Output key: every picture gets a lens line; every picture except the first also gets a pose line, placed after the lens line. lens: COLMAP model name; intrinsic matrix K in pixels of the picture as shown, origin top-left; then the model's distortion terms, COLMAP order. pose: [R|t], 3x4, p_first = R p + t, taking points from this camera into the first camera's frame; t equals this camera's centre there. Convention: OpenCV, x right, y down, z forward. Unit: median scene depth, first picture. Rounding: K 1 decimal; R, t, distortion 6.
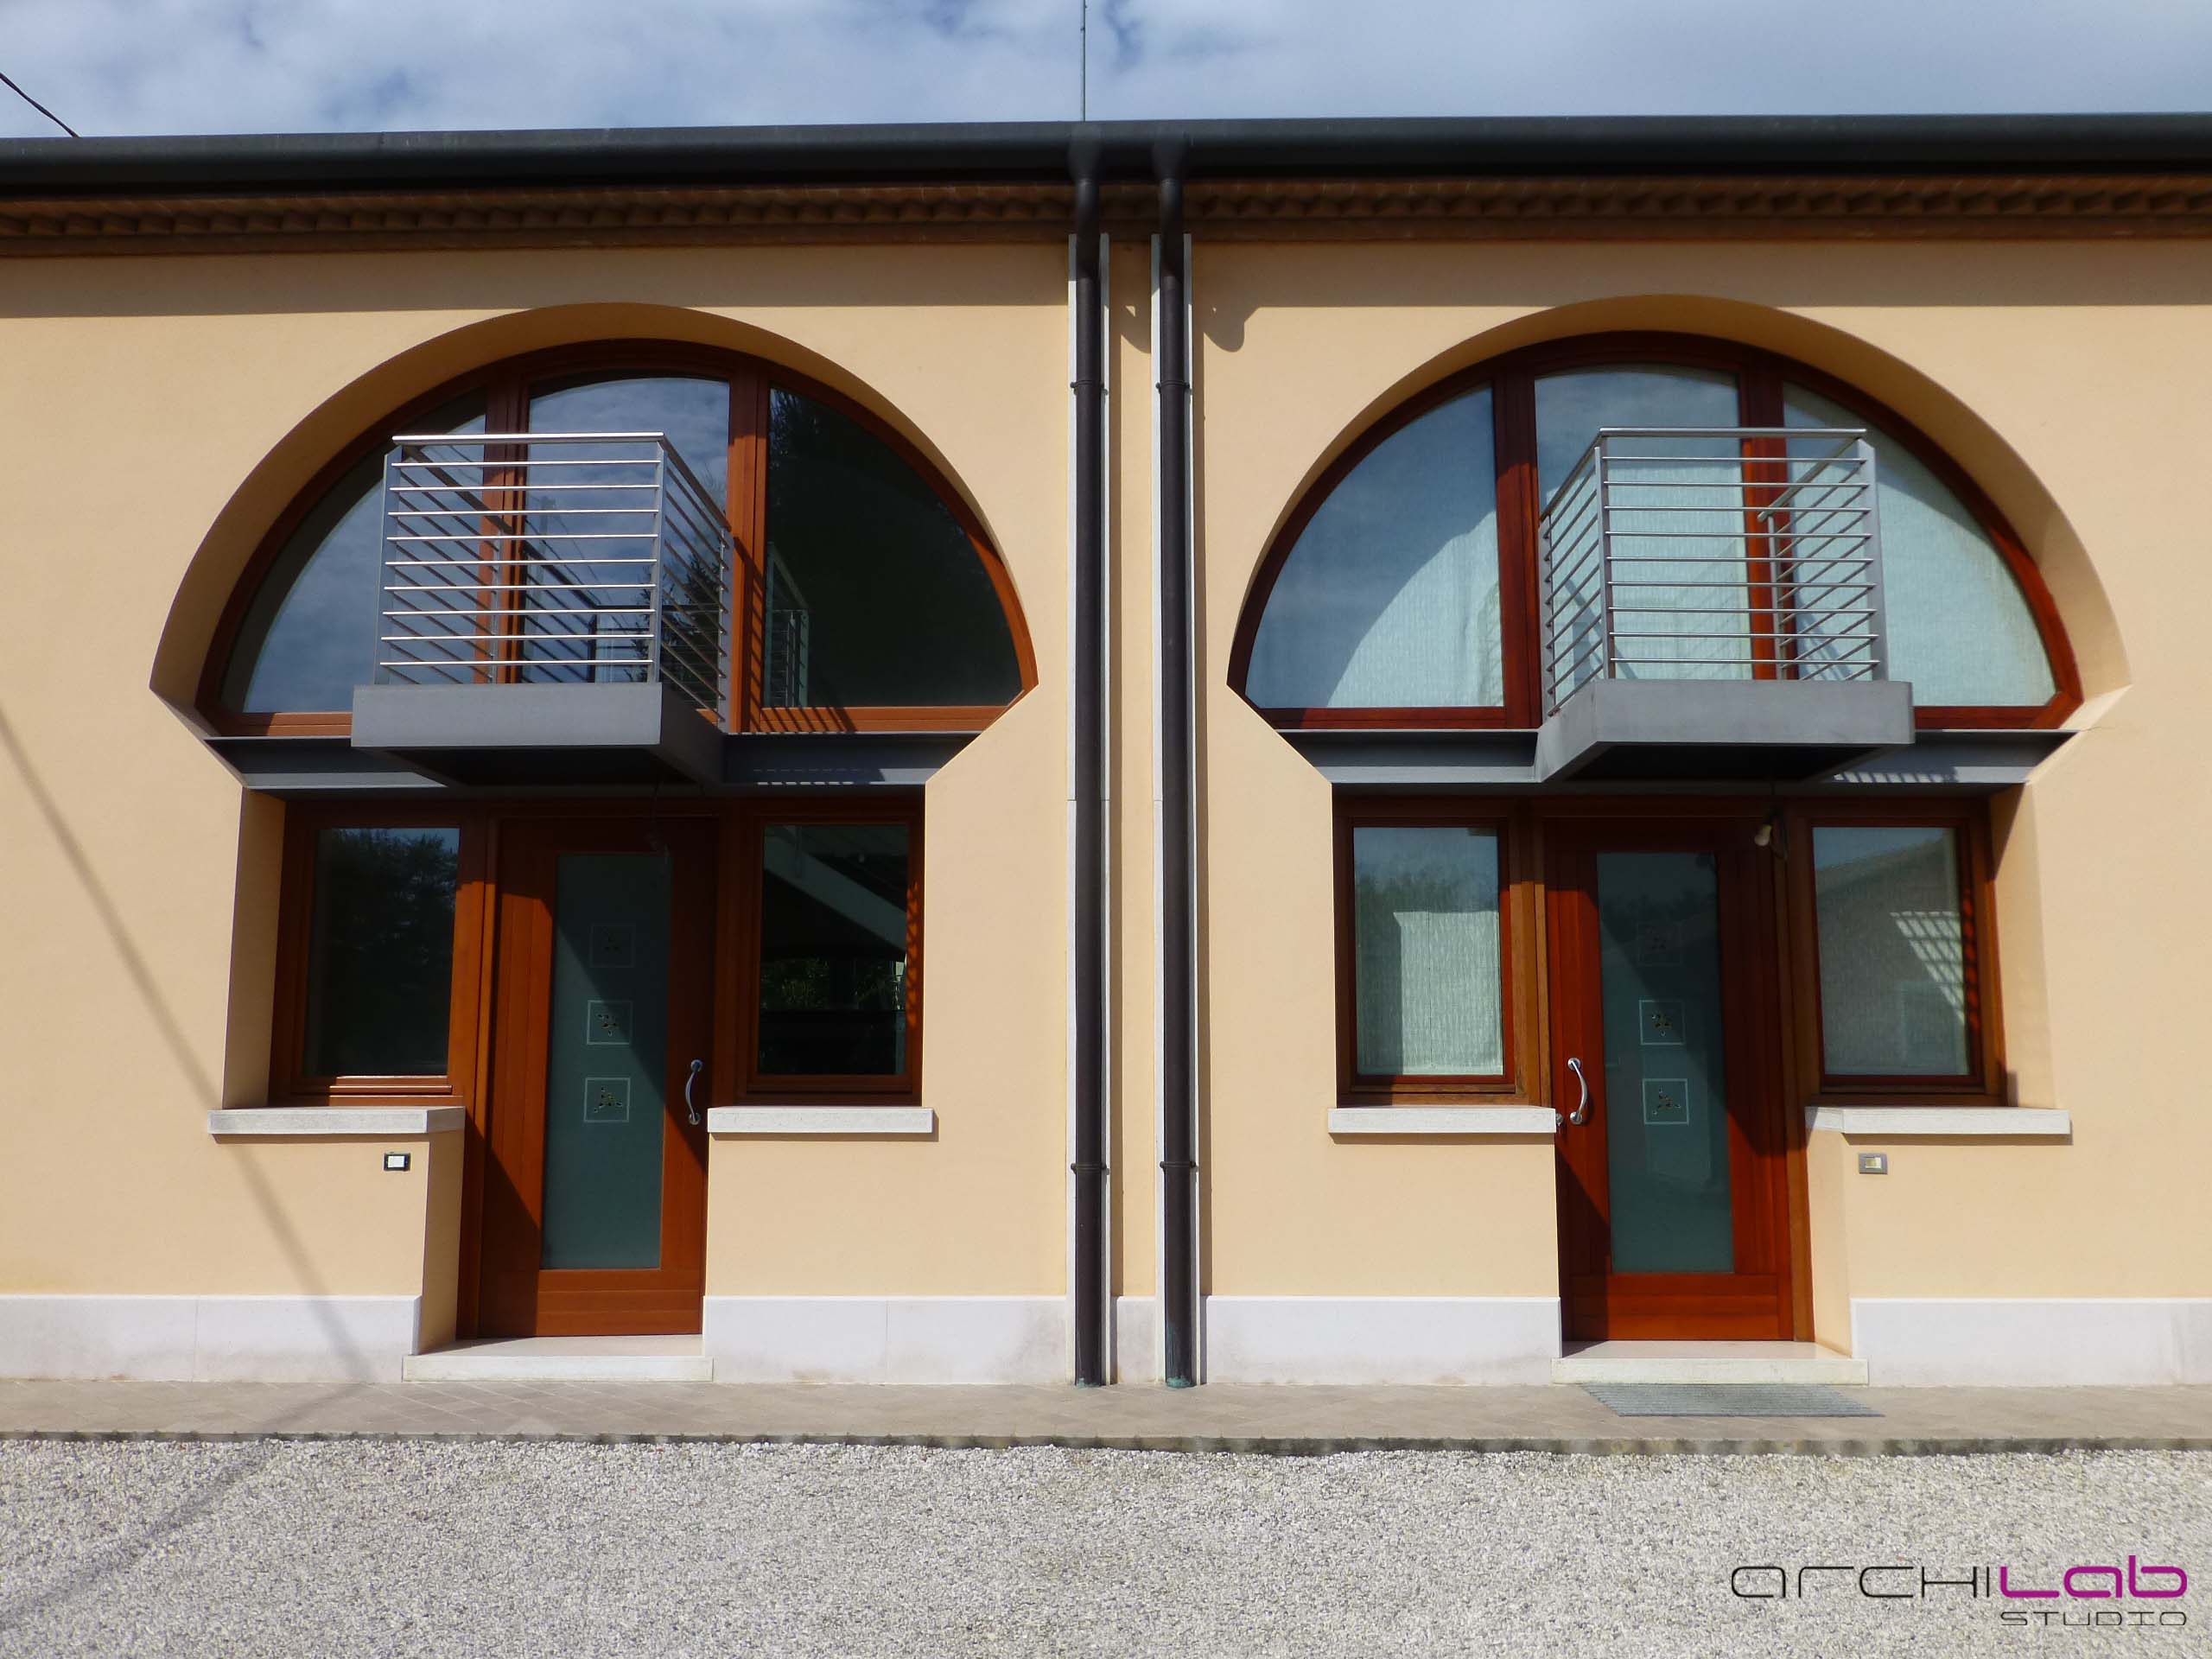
lens RADIAL K [[1727.5, 0, 1106.0], [0, 1727.5, 829.5], [0, 0, 1]] dist [-0.043120, 0.009660]
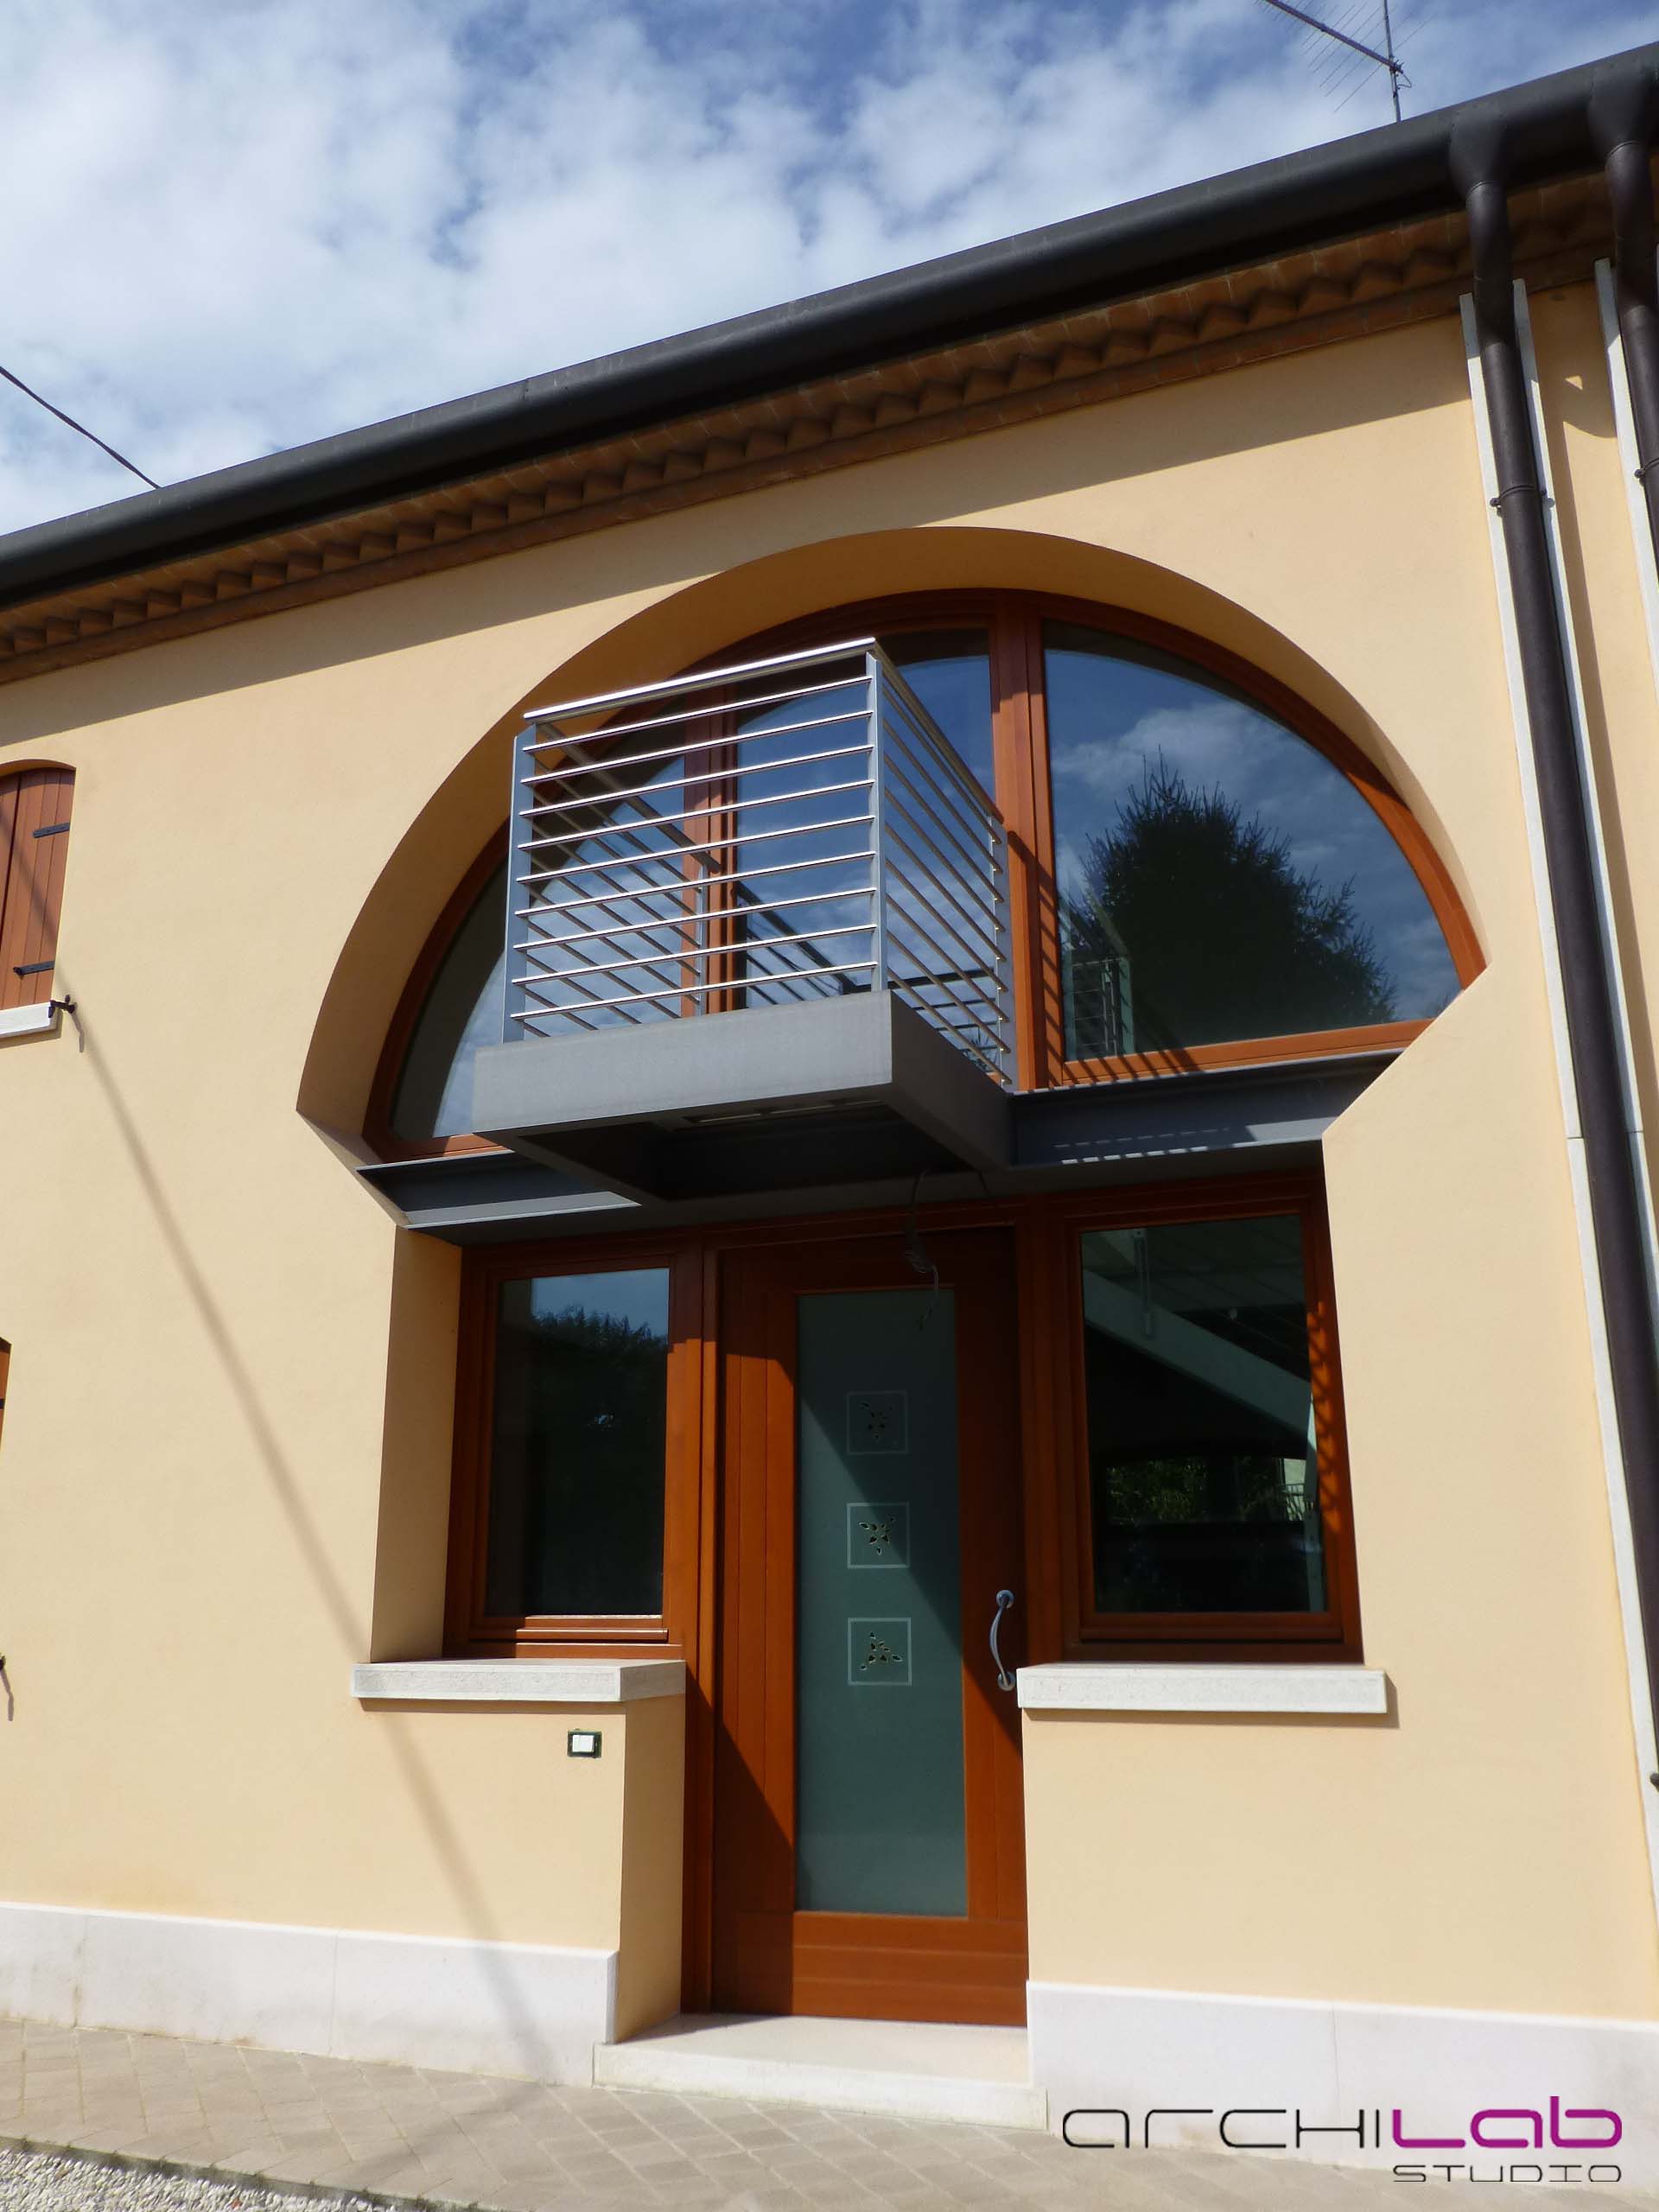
lens RADIAL K [[1741.8, 0, 823.3], [0, 1741.8, 1095.1], [0, 0, 1]] dist [-0.035578, 0.001270]
pose [[0.929734, -0.103345, -0.353433, -0.047455], [0.051134, 0.986744, -0.154016, 0.046145], [0.364664, 0.125122, 0.922694, 0.342120]]
